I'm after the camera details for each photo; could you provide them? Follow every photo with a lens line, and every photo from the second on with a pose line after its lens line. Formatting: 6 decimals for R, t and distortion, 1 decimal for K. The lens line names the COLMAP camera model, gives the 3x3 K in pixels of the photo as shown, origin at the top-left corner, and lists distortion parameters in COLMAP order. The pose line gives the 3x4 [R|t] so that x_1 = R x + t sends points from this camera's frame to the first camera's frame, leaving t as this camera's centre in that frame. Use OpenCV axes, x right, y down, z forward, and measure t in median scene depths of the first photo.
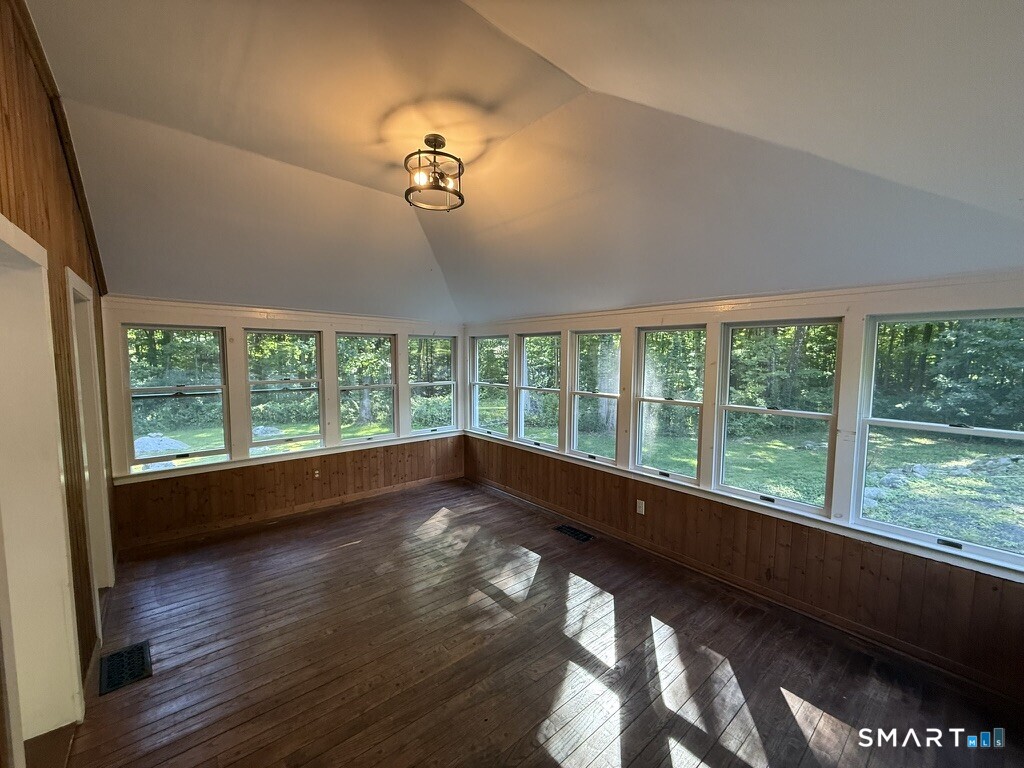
lens RADIAL K [[406.3, 0, 508.0], [0, 406.3, 385.2], [0, 0, 1]] dist [0.004316, -0.000757]
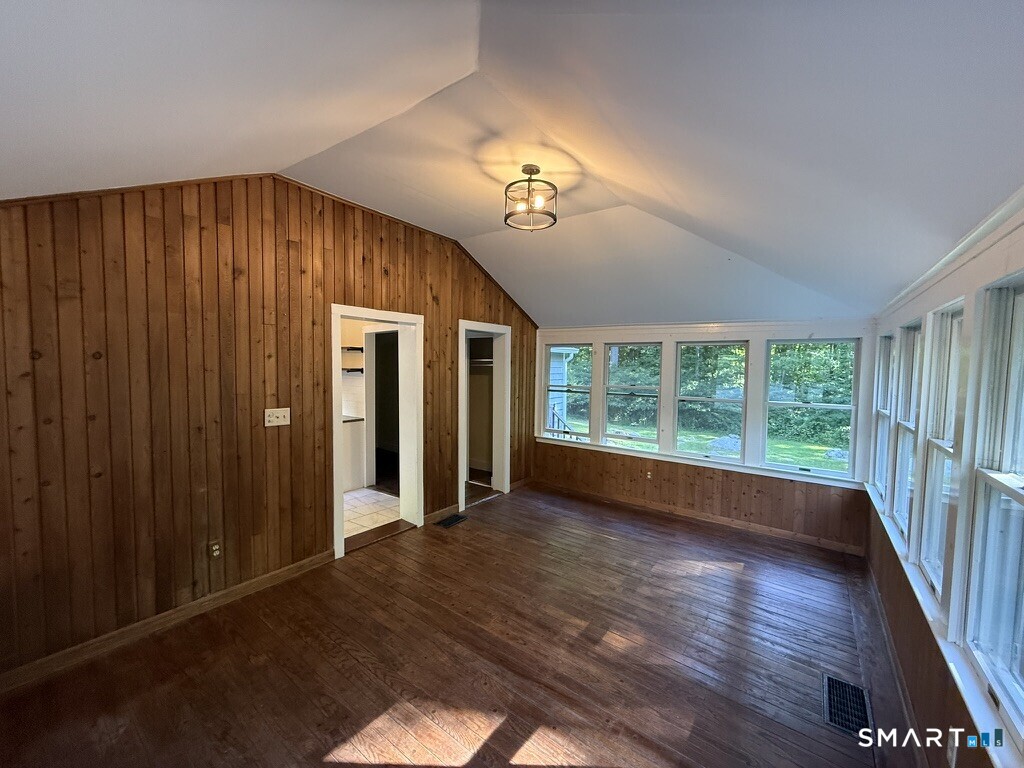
lens RADIAL K [[406.3, 0, 507.3], [0, 406.3, 385.6], [0, 0, 1]] dist [0.004316, -0.000757]
pose [[0.219532, 0.050231, -0.974311, 0.490599], [-0.084291, 0.995916, 0.032353, -0.020344], [0.971957, 0.075024, 0.222869, 0.387203]]
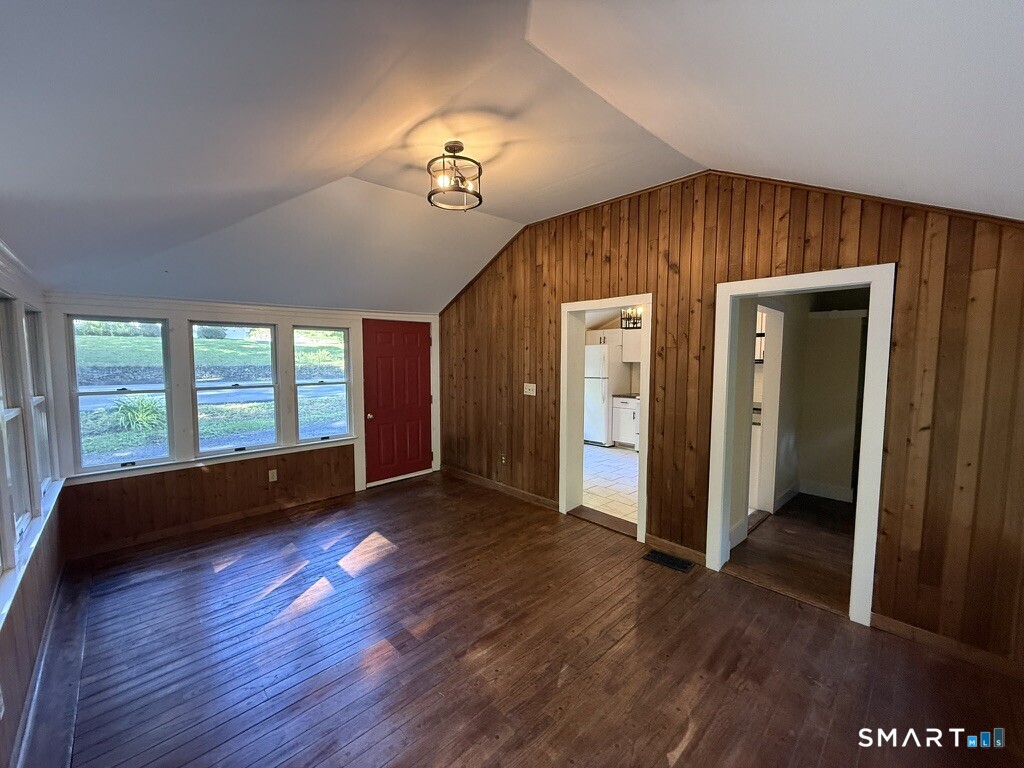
lens RADIAL K [[406.3, 0, 511.5], [0, 406.3, 385.4], [0, 0, 1]] dist [0.004316, -0.000757]
pose [[-0.997536, -0.000922, -0.070148, -0.135078], [-0.011269, 0.989034, 0.147259, -0.070125], [0.069244, 0.147686, -0.986607, 1.149139]]
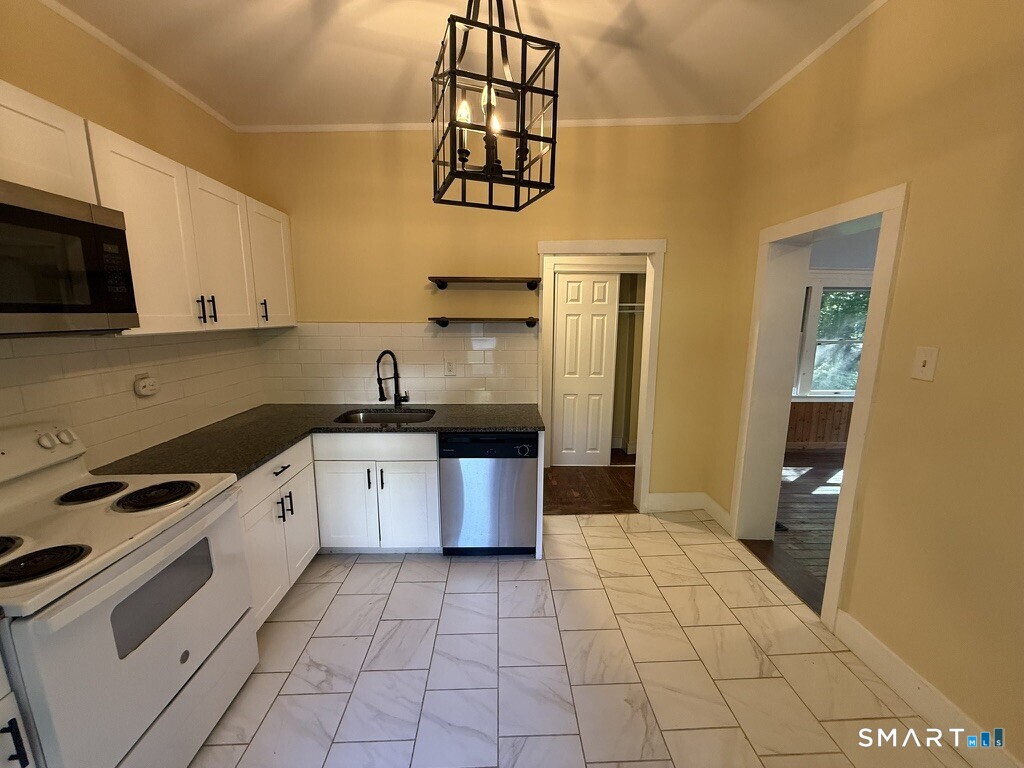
lens RADIAL K [[406.3, 0, 512.3], [0, 406.3, 381.1], [0, 0, 1]] dist [0.004316, -0.000757]
pose [[0.784687, 0.118616, -0.608437, -0.396990], [-0.054095, 0.990880, 0.123410, 0.021950], [0.617527, -0.063925, 0.783948, -0.332942]]
